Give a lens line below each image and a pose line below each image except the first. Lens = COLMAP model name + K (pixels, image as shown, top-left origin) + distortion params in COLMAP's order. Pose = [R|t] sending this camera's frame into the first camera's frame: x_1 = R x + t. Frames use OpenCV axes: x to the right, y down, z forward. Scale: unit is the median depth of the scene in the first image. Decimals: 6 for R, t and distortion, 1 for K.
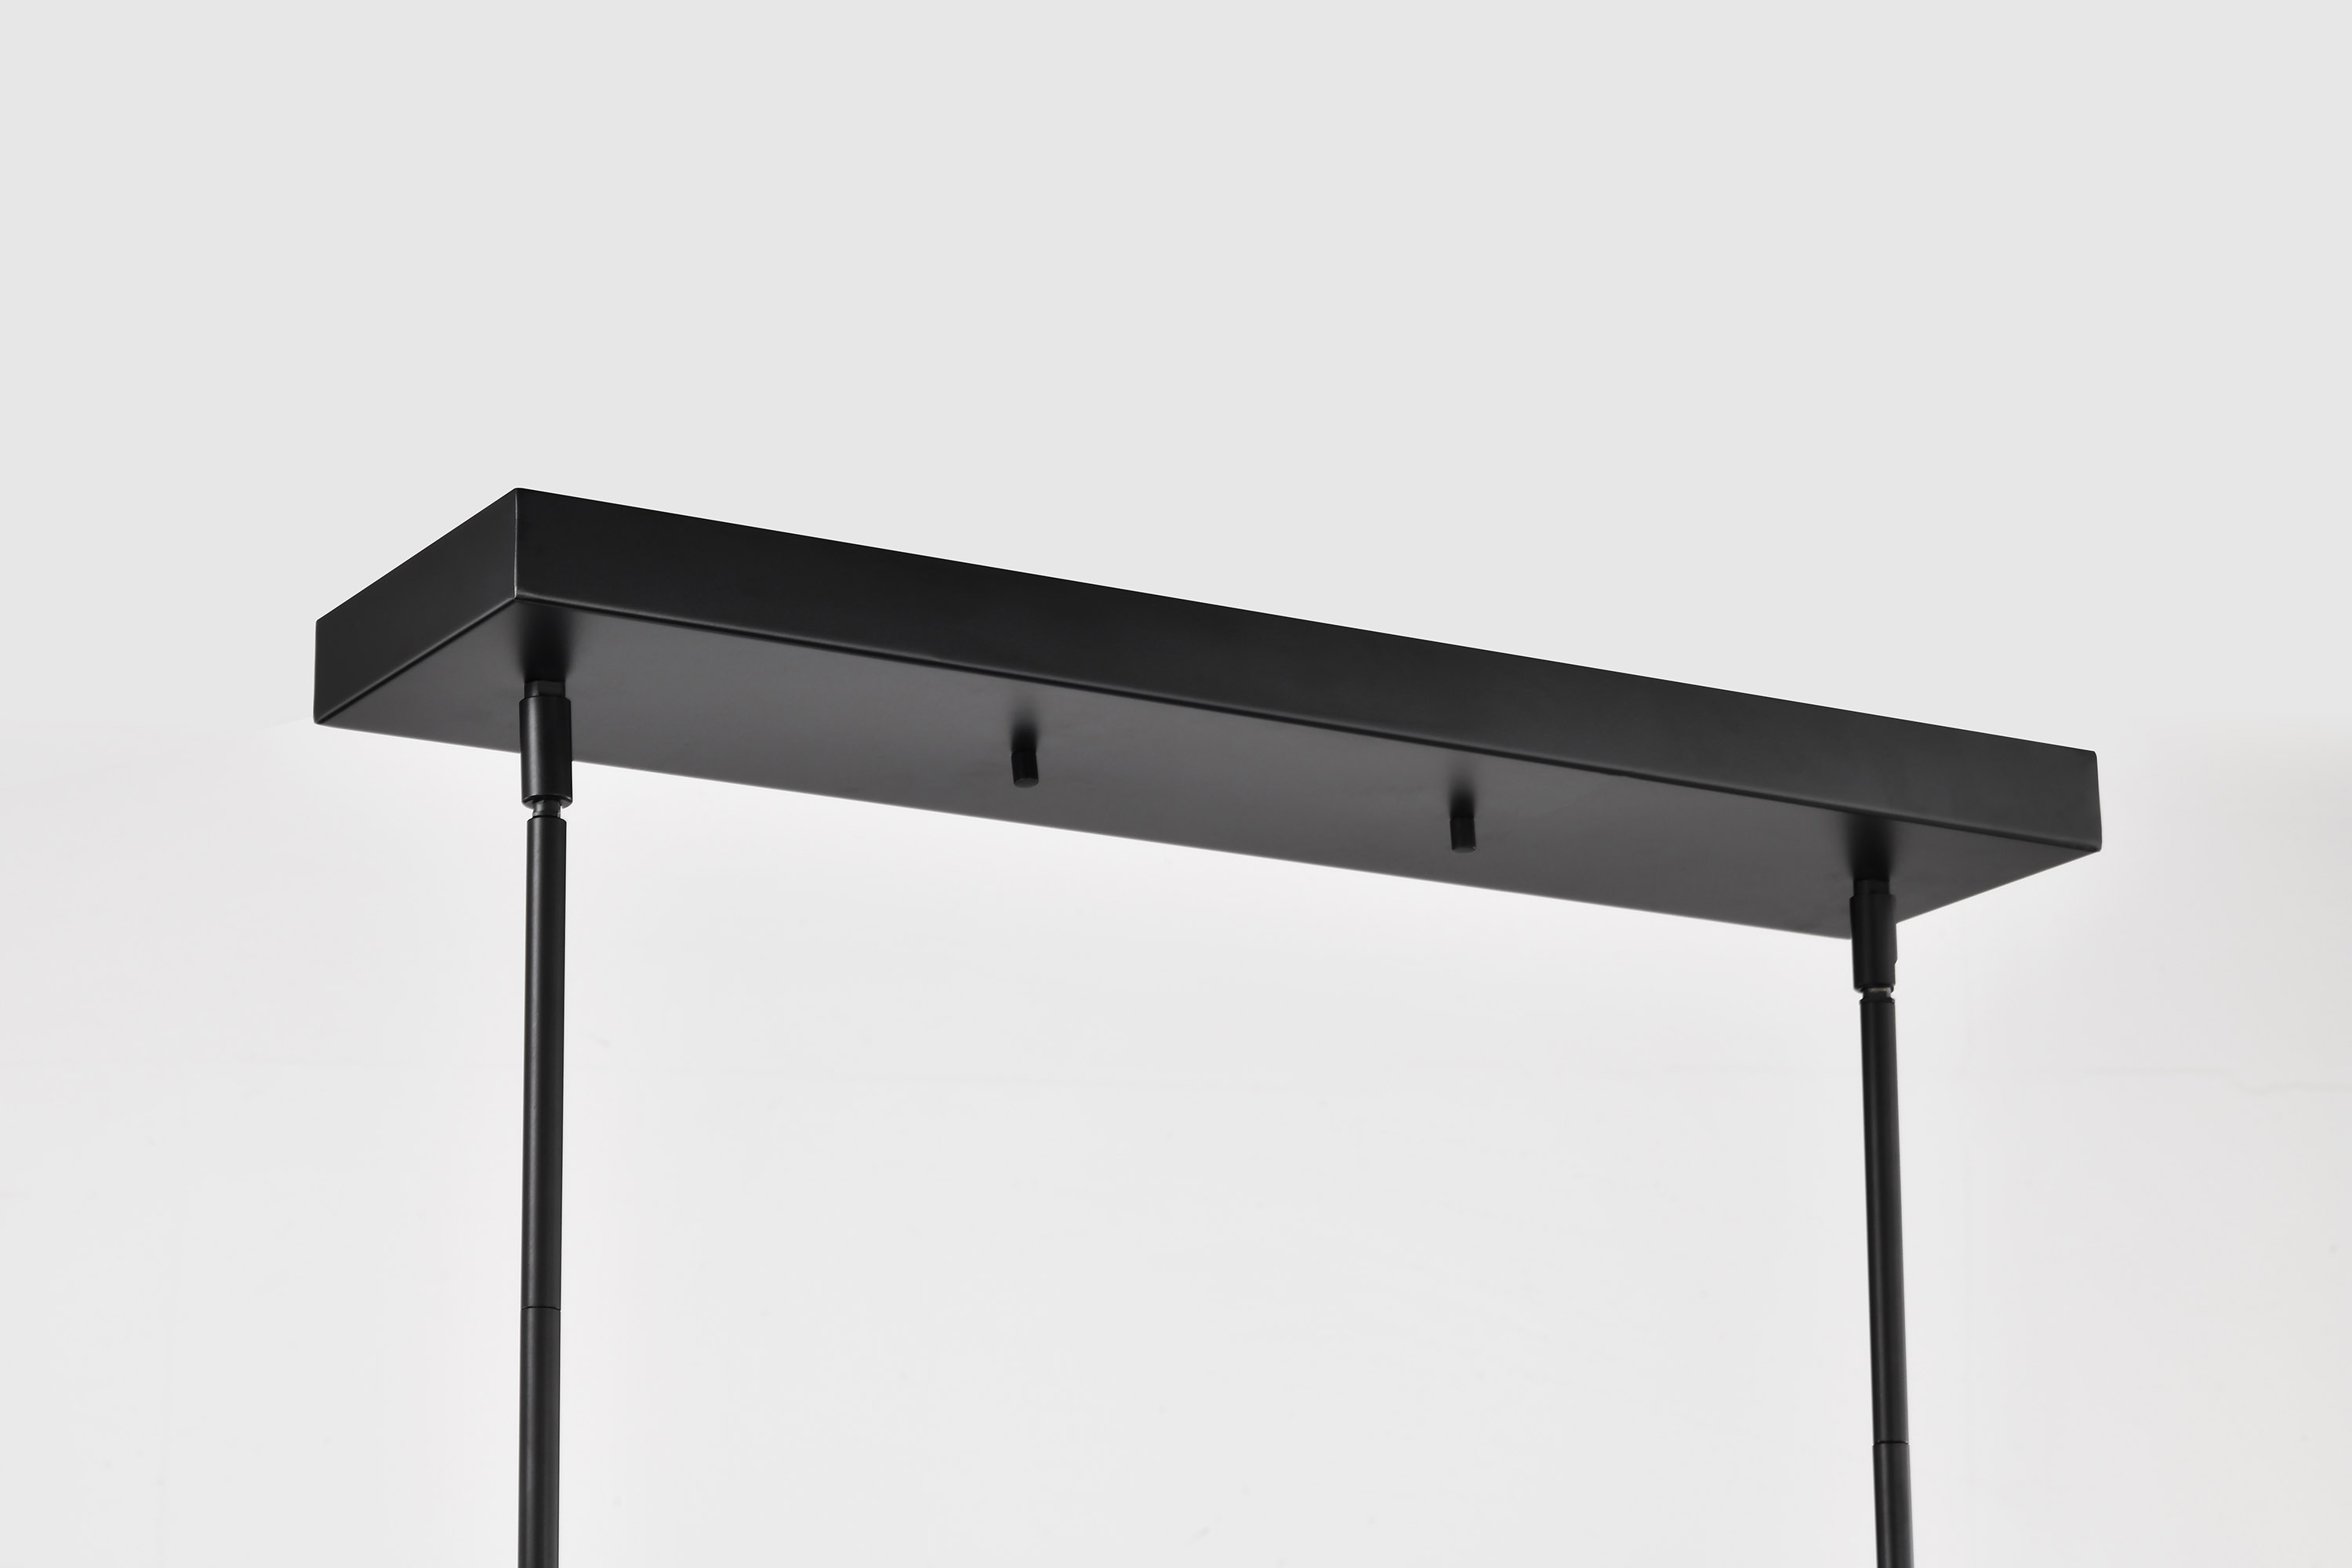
lens RADIAL K [[6671.2, 0, 1174.5], [0, 6671.2, 834.4], [0, 0, 1]] dist [0.074308, 0.239207]
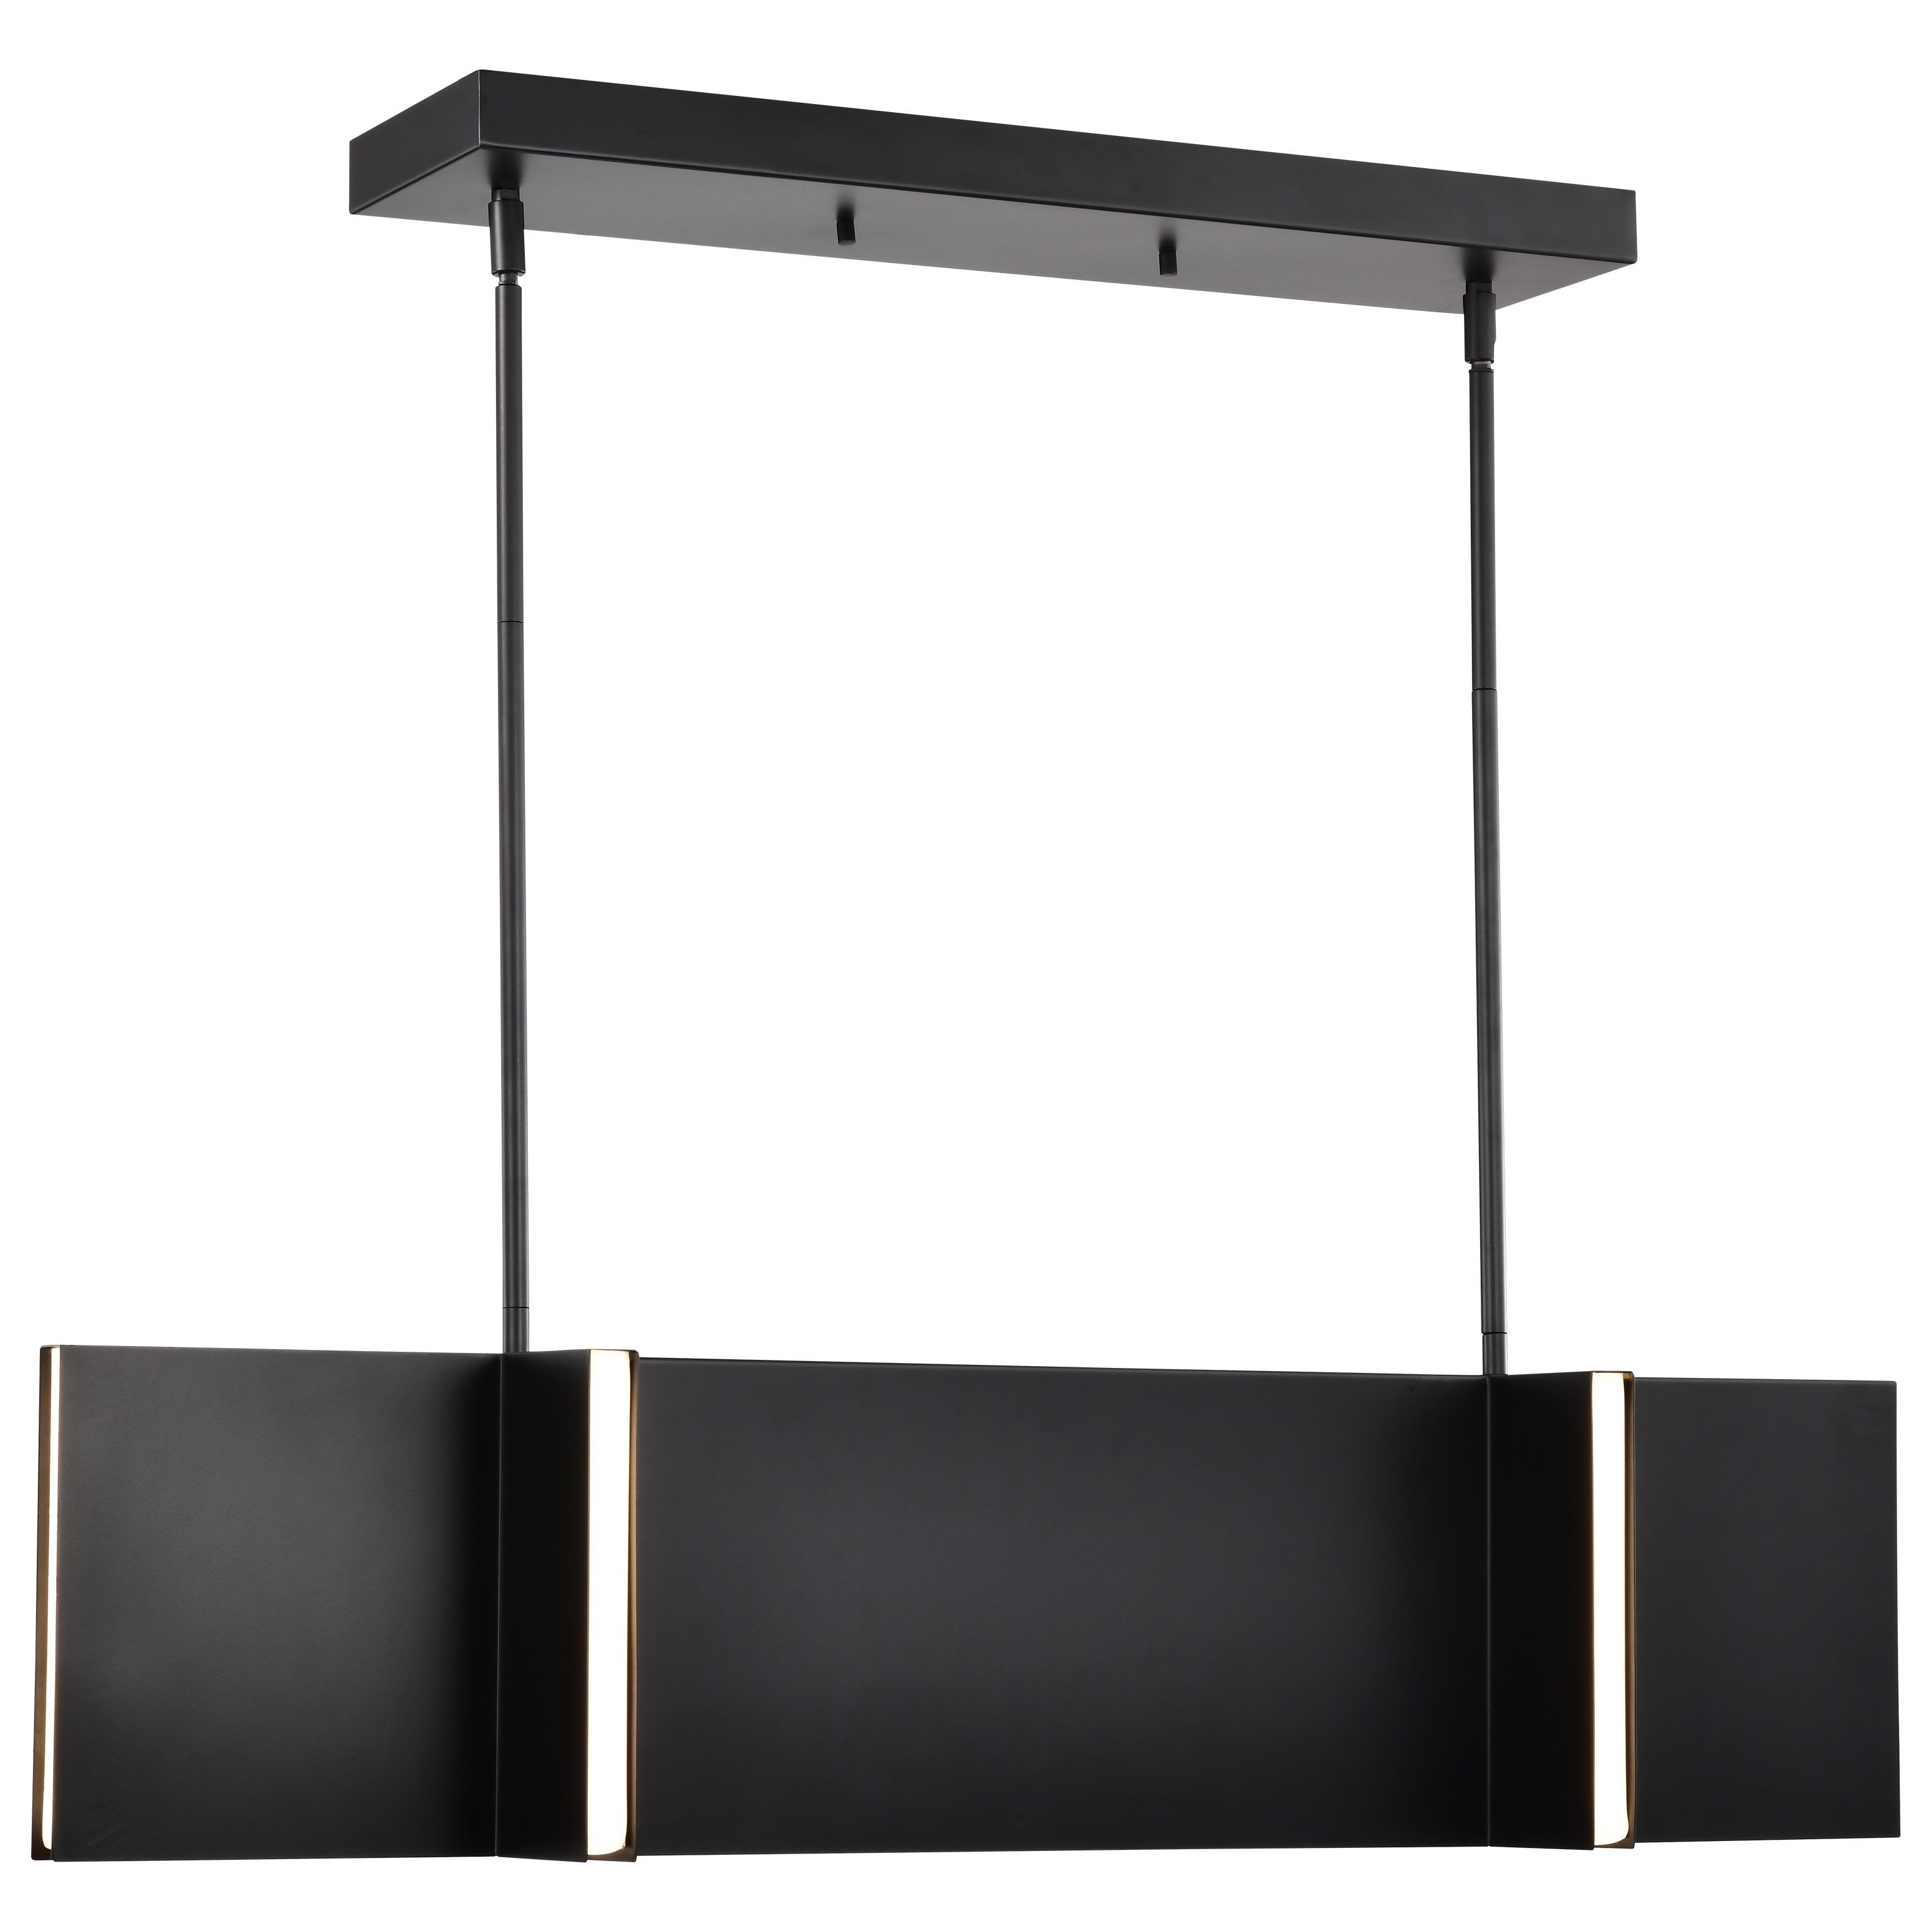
lens RADIAL K [[7411.1, 0, 966.0], [0, 7411.1, 966.0], [0, 0, 1]] dist [0.034786, 1.666590]
pose [[0.998309, -0.006221, -0.057804, 0.096000], [0.014707, 0.988944, 0.147556, -0.090346], [0.056247, -0.148156, 0.987363, -0.601719]]
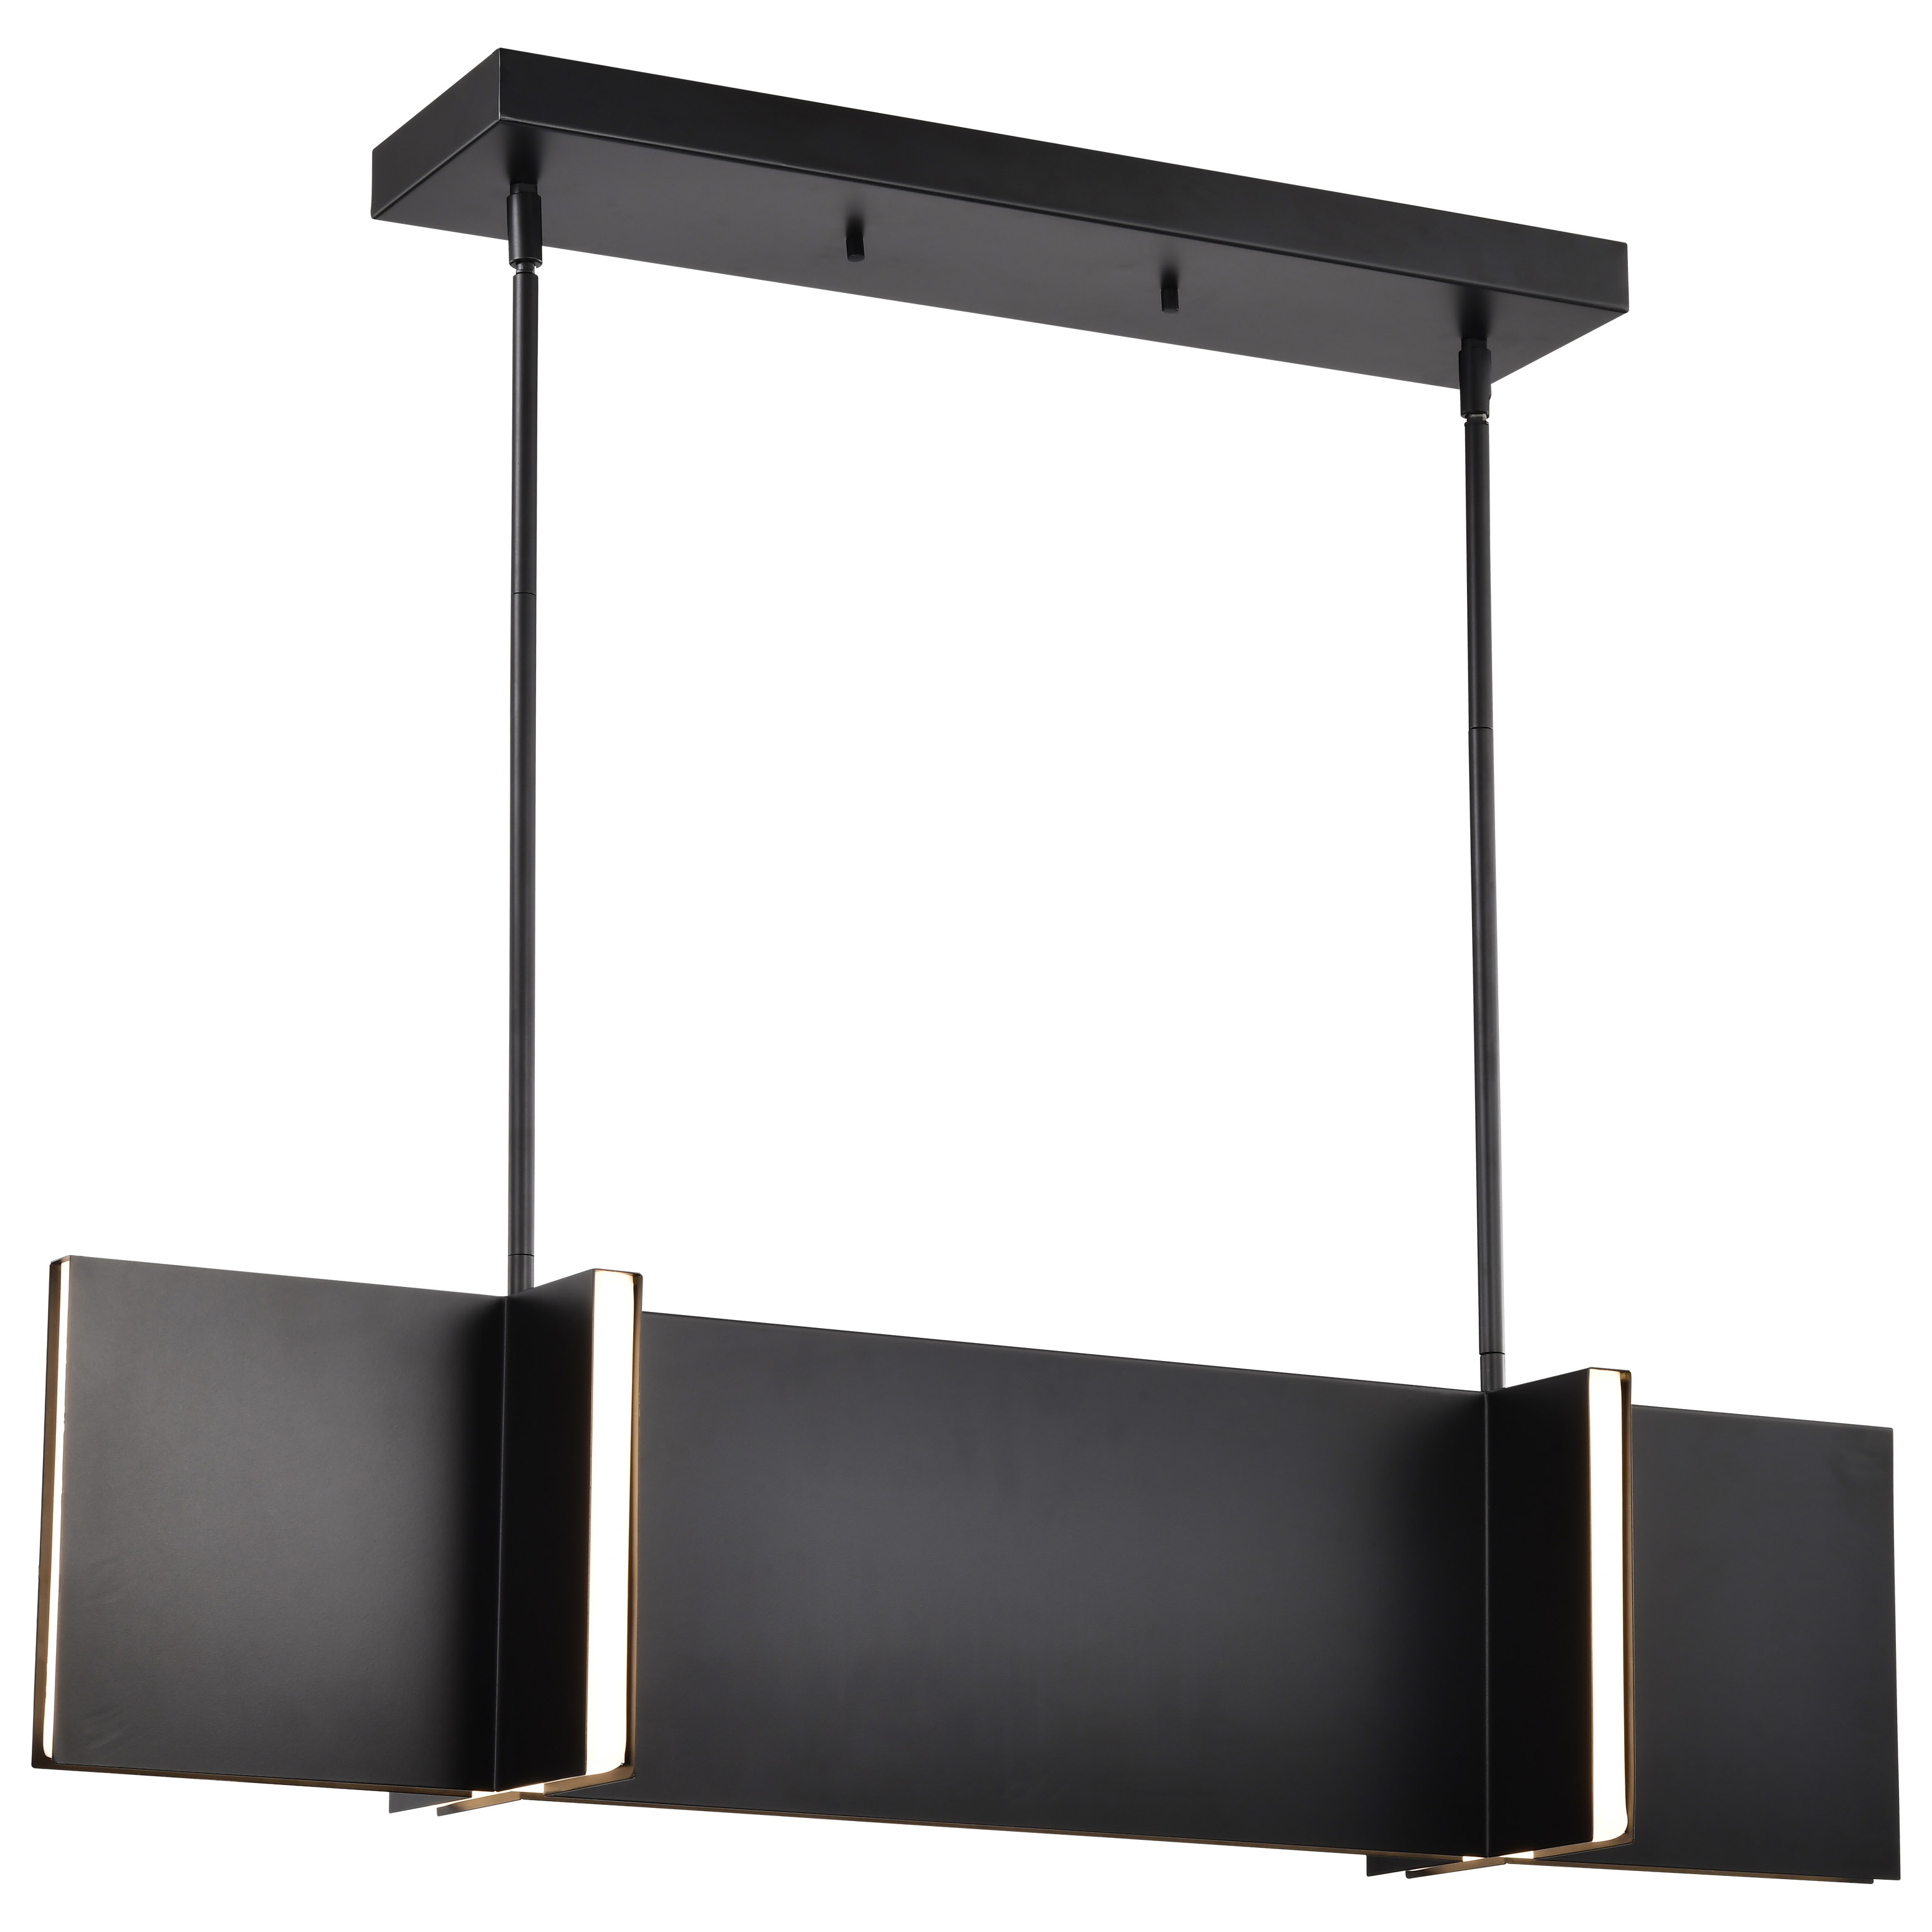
lens RADIAL K [[7411.1, 0, 966.0], [0, 7411.1, 966.0], [0, 0, 1]] dist [0.034786, 1.666590]
pose [[0.998281, -0.007810, -0.058082, 0.096972], [0.009963, 0.999270, 0.036876, 0.089332], [0.057752, -0.037392, 0.997630, -0.639460]]
